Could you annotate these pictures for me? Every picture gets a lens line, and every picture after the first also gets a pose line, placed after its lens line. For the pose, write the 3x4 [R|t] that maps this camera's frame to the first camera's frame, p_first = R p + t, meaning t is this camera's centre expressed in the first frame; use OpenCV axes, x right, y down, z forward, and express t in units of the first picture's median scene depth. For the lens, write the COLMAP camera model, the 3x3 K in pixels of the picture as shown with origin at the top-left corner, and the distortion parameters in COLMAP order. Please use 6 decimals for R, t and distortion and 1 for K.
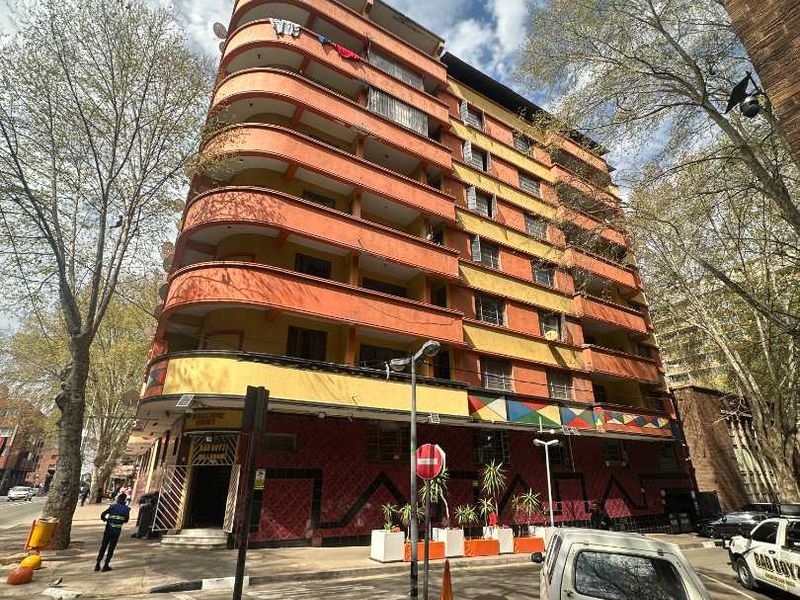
lens RADIAL K [[414.0, 0, 400.0], [0, 414.0, 300.0], [0, 0, 1]] dist [-0.003516, 0.000668]
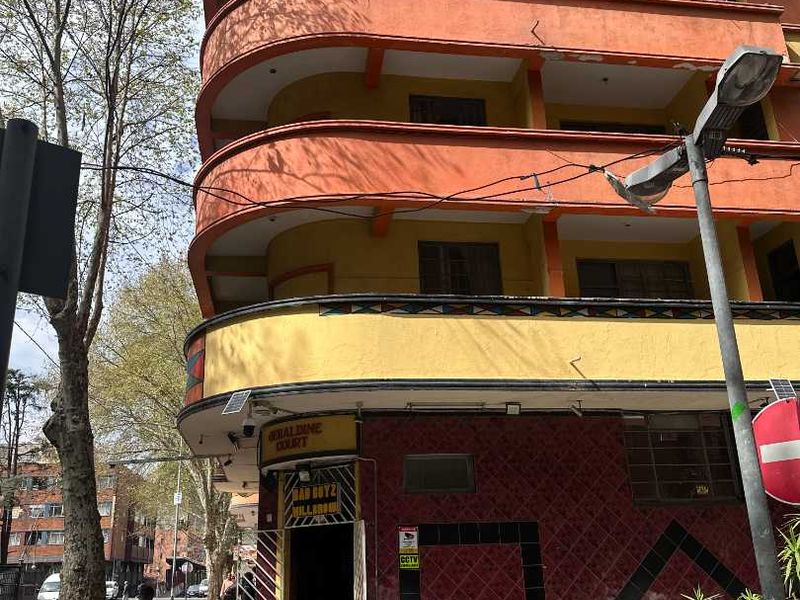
lens RADIAL K [[730.1, 0, 400.0], [0, 730.1, 300.0], [0, 0, 1]] dist [0.160816, -0.274459]
pose [[0.923437, -0.160267, -0.348681, 0.003020], [0.186389, 0.981558, 0.042468, 0.101385], [0.335444, -0.104207, 0.936279, 0.197300]]
